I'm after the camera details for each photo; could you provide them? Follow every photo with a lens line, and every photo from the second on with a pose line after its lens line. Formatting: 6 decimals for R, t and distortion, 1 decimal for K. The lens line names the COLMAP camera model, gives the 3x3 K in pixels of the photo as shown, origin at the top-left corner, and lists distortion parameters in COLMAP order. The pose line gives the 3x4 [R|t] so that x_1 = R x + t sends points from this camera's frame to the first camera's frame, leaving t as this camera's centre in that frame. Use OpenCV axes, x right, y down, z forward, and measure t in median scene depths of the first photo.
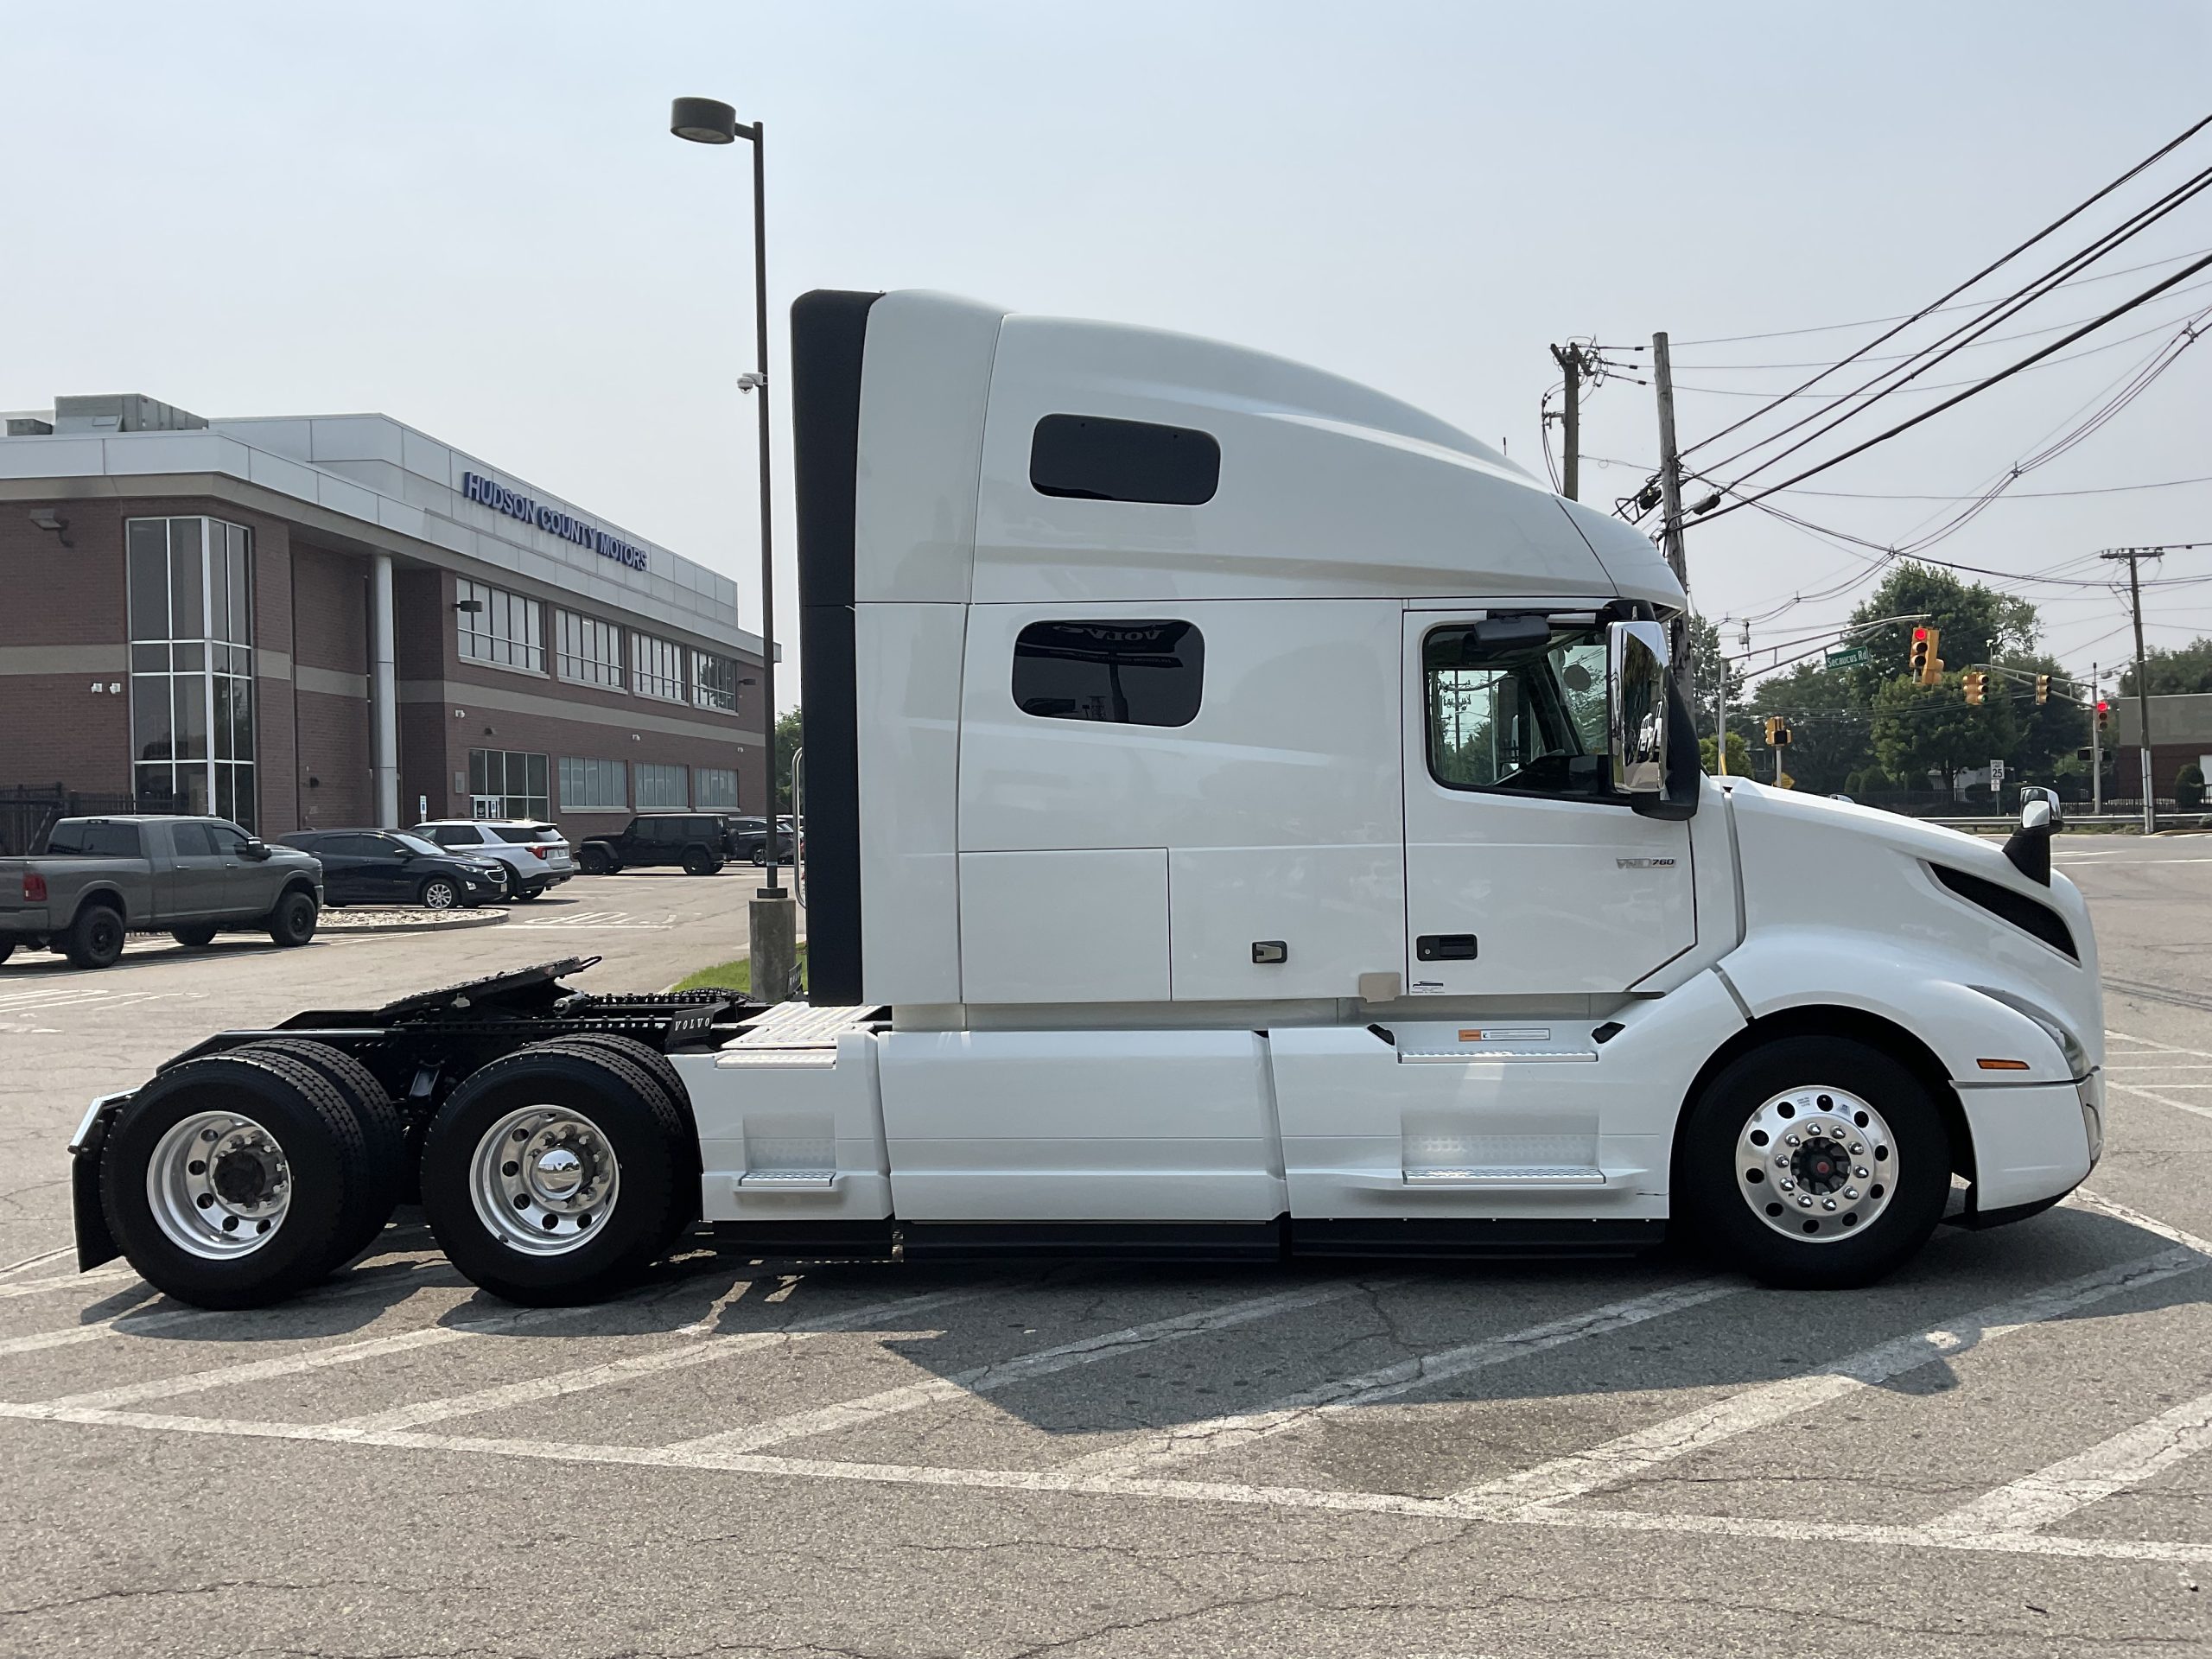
lens RADIAL K [[1830.6, 0, 1095.7], [0, 1830.6, 839.6], [0, 0, 1]] dist [0.045823, -0.088570]
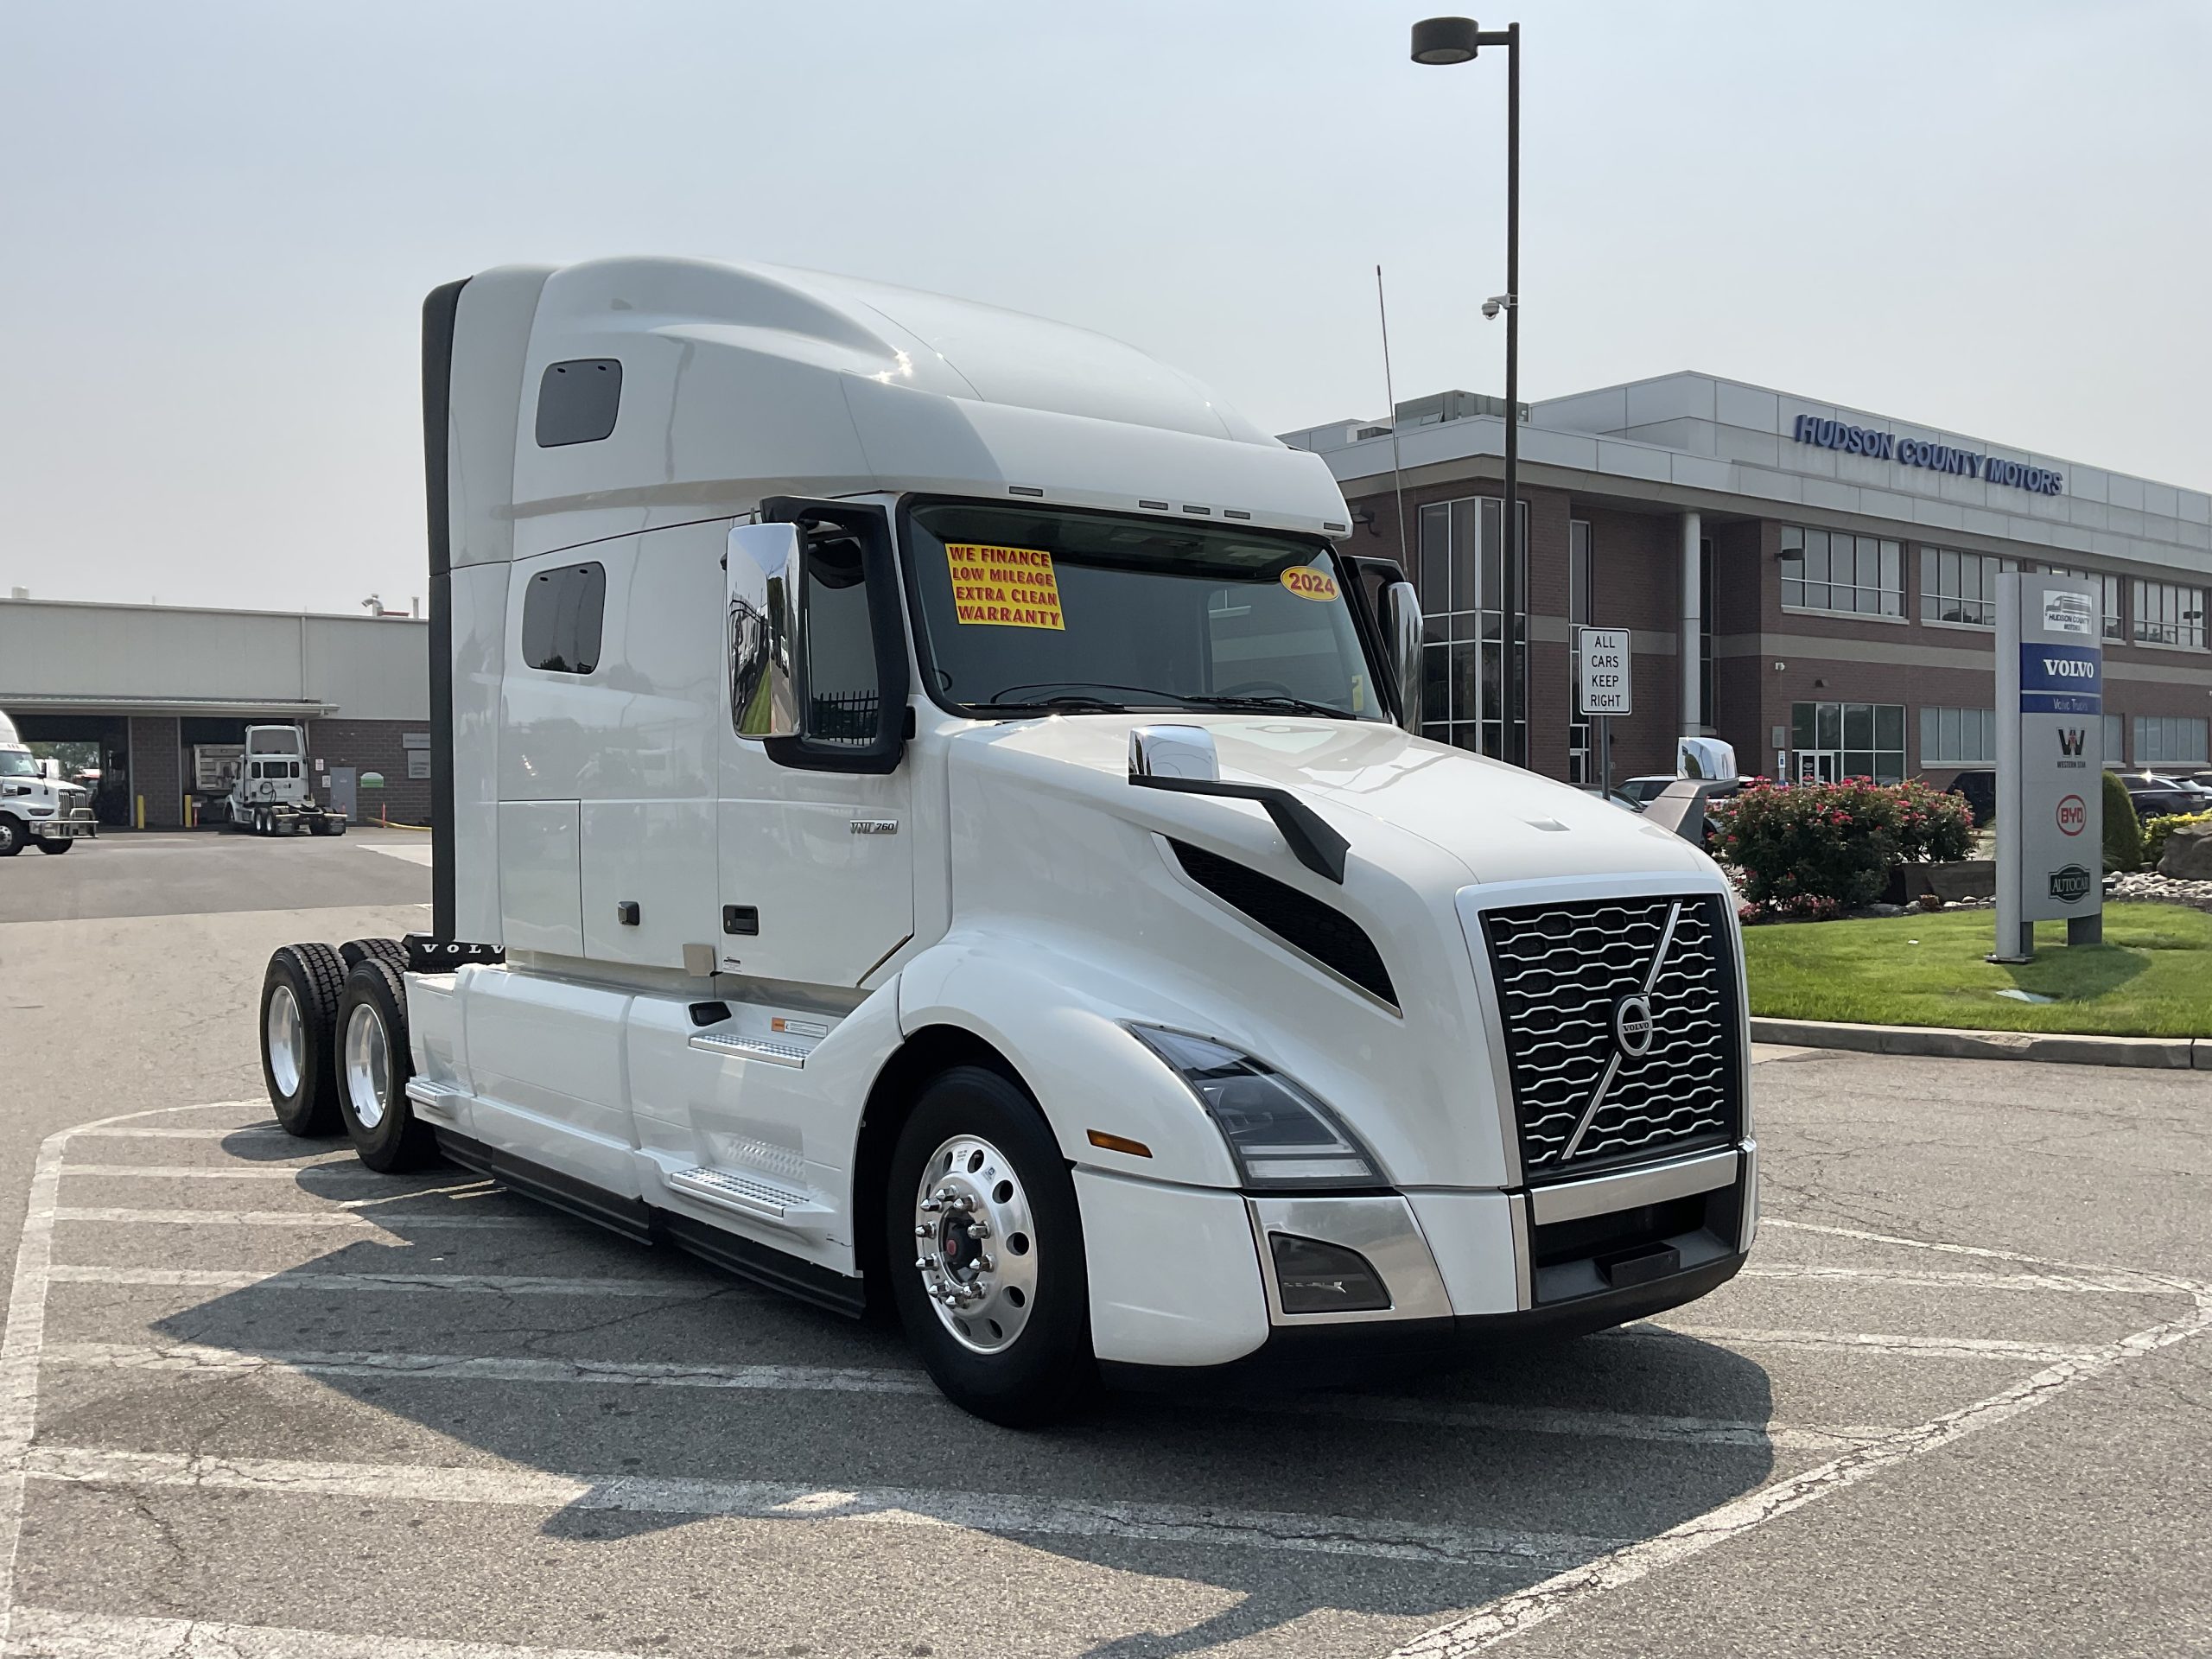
lens RADIAL K [[1830.6, 0, 1081.9], [0, 1830.6, 833.6], [0, 0, 1]] dist [0.045823, -0.088570]
pose [[0.678082, 0.024901, -0.734564, 0.674674], [-0.009945, 0.999645, 0.024706, -0.003325], [0.734919, -0.009448, 0.678089, 0.384519]]
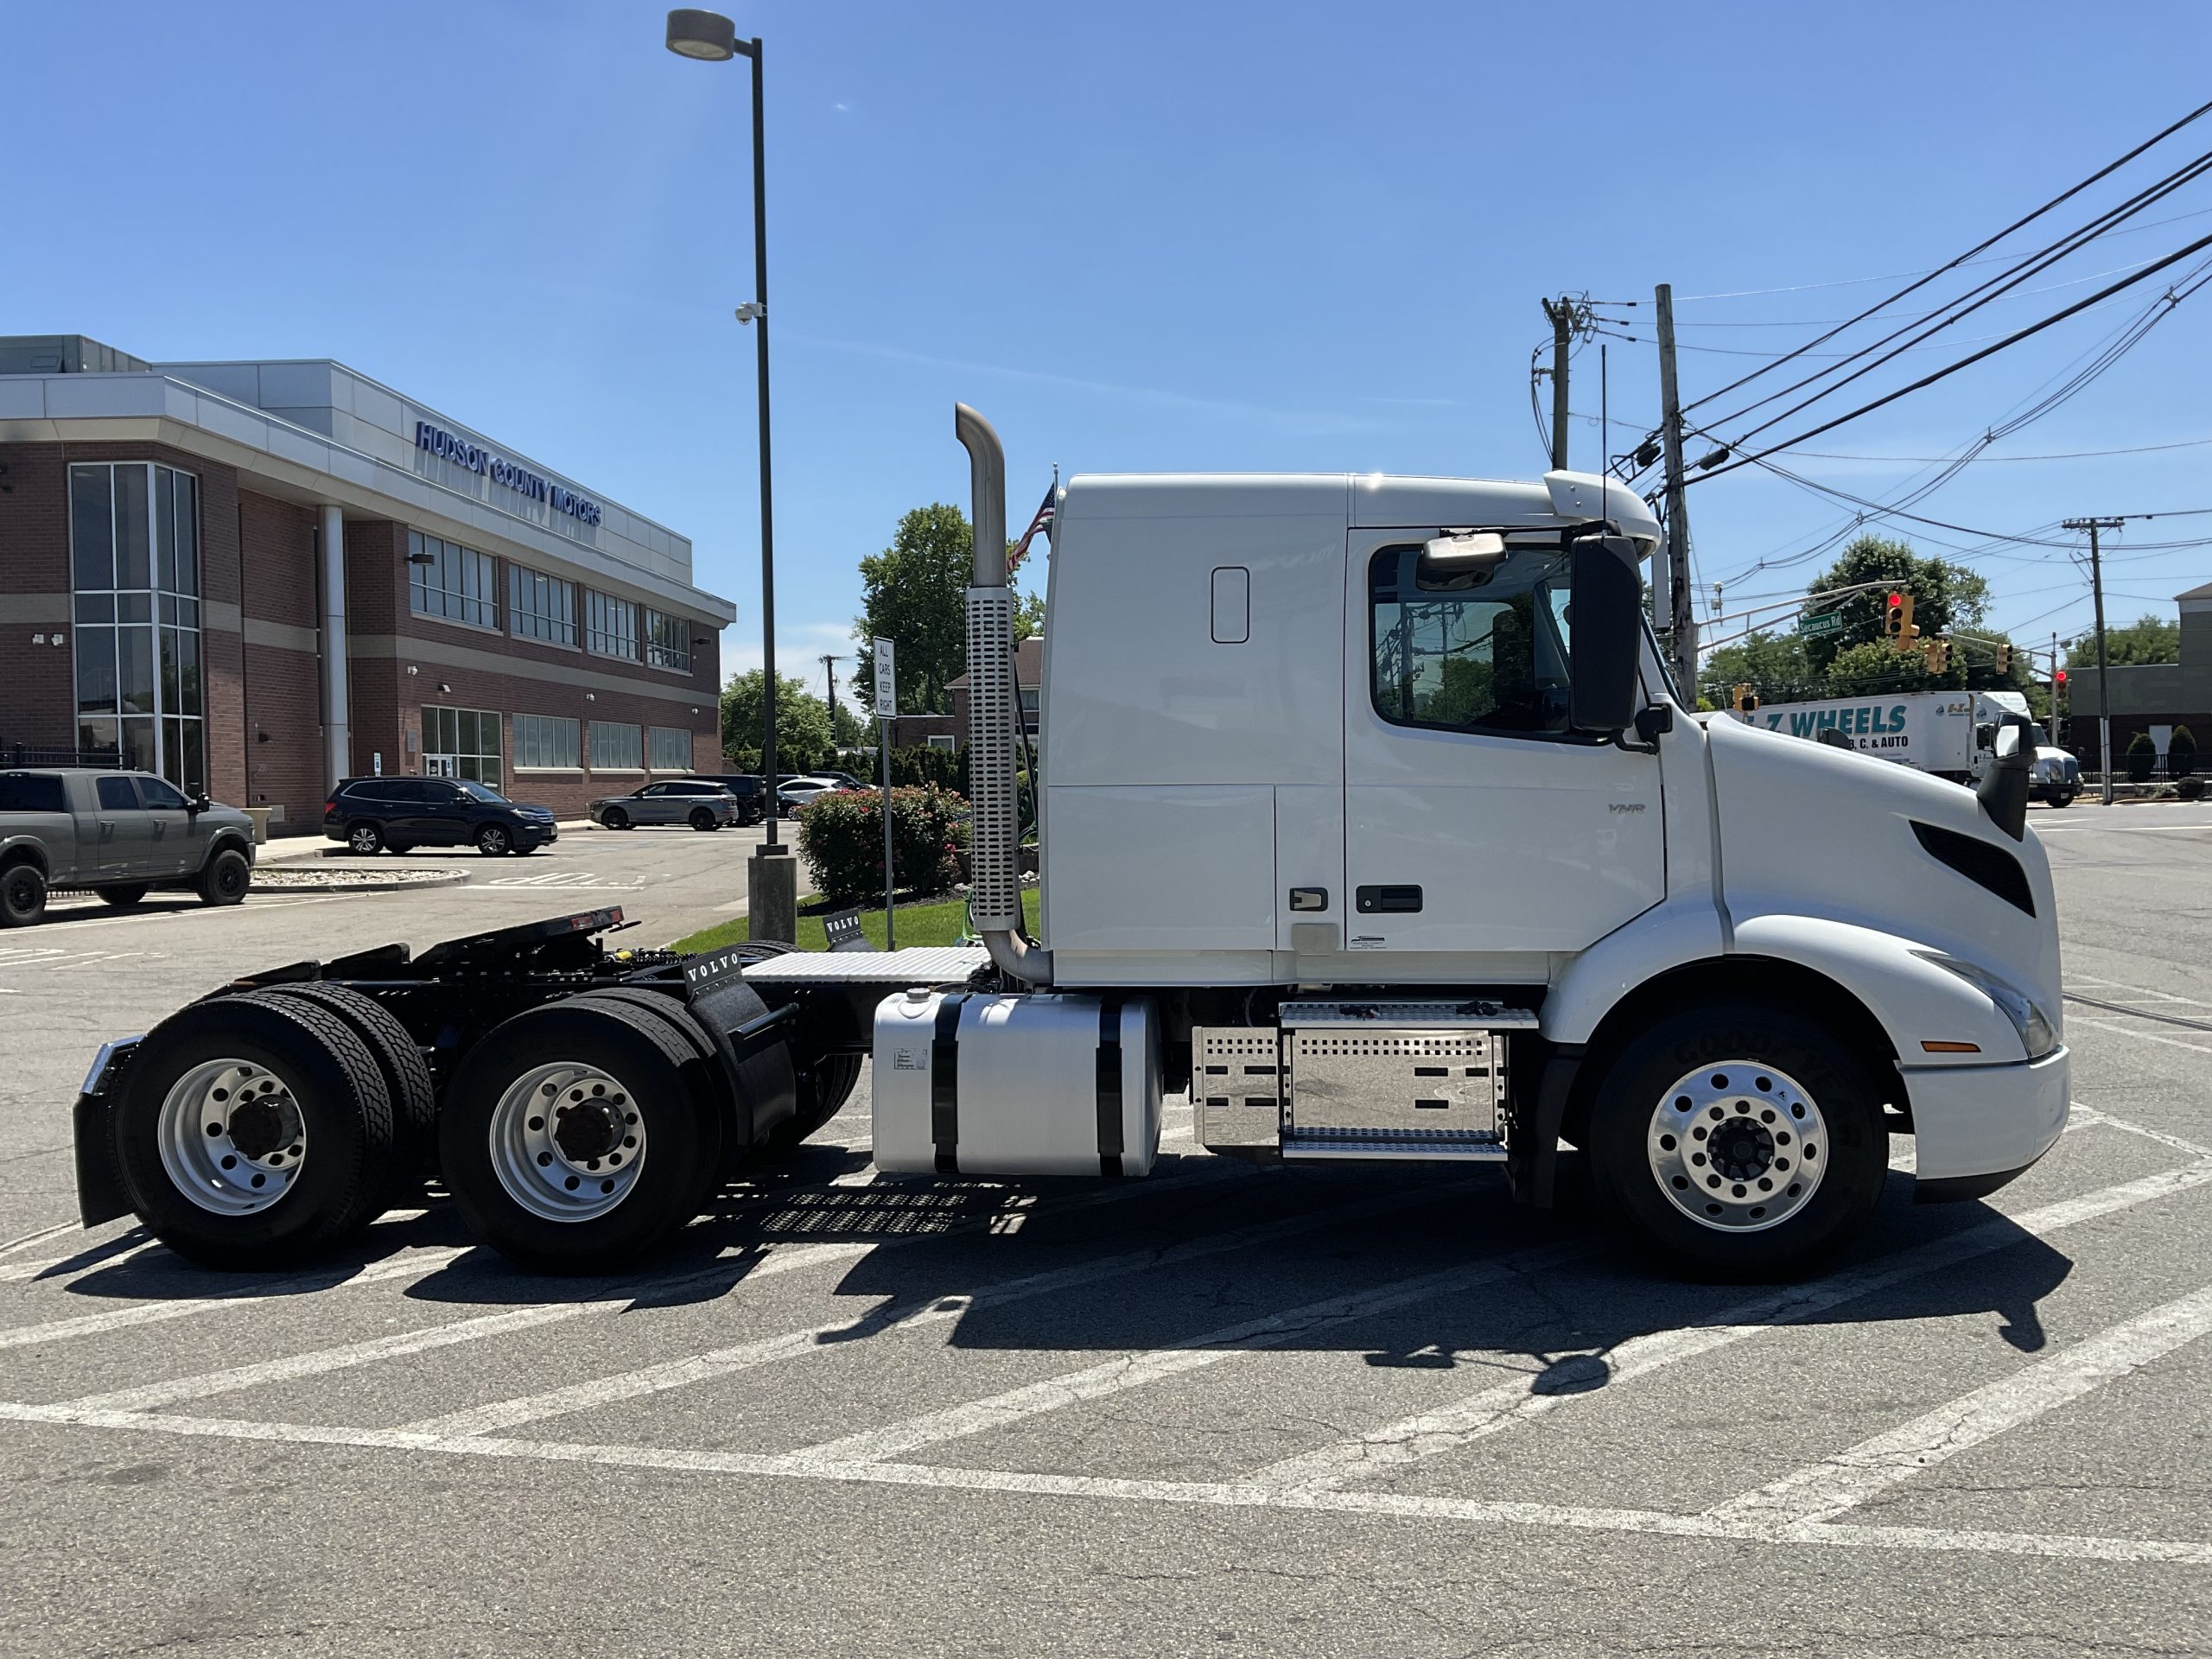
lens RADIAL K [[1830.6, 0, 1093.6], [0, 1830.6, 842.0], [0, 0, 1]] dist [0.045823, -0.088570]
pose [[0.999582, 0.004497, 0.028575, -0.066373], [-0.005053, 0.999799, 0.019412, 0.010628], [-0.028481, -0.019549, 0.999403, 0.068933]]
